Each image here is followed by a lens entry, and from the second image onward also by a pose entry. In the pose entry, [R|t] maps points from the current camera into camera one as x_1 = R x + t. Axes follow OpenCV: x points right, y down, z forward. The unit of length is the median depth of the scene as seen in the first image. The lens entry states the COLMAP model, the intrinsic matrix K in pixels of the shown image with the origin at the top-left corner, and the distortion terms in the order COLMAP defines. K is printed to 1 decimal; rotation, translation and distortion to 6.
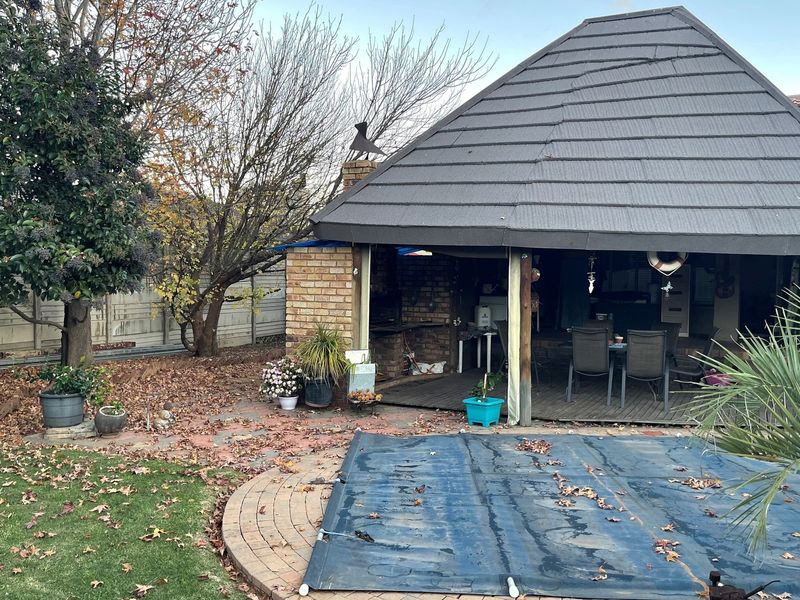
lens RADIAL K [[683.3, 0, 404.2], [0, 683.3, 300.8], [0, 0, 1]] dist [0.064612, -0.081335]
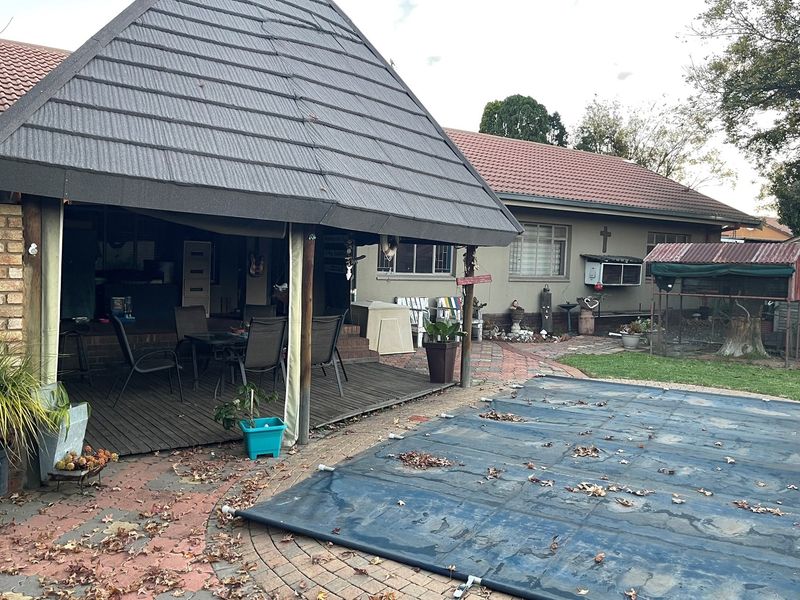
lens RADIAL K [[683.3, 0, 399.2], [0, 683.3, 298.1], [0, 0, 1]] dist [0.064612, -0.081335]
pose [[0.481787, -0.046927, 0.875031, -0.478771], [0.008839, 0.998774, 0.048697, -0.030638], [-0.876244, -0.015728, 0.481612, 0.503284]]
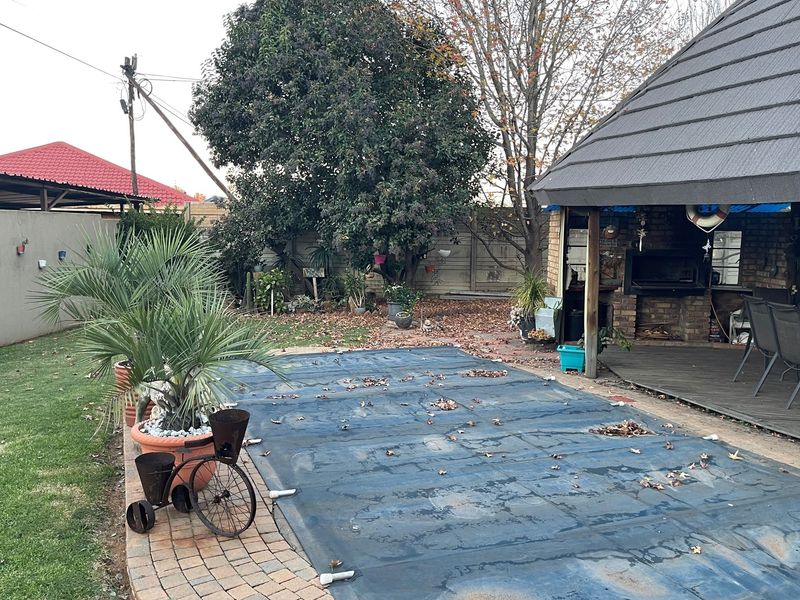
lens RADIAL K [[683.3, 0, 396.9], [0, 683.3, 301.0], [0, 0, 1]] dist [0.064612, -0.081335]
pose [[0.390840, 0.092341, -0.915815, 1.002243], [-0.047434, 0.995654, 0.080147, -0.002744], [0.919235, 0.012116, 0.393522, 0.318705]]
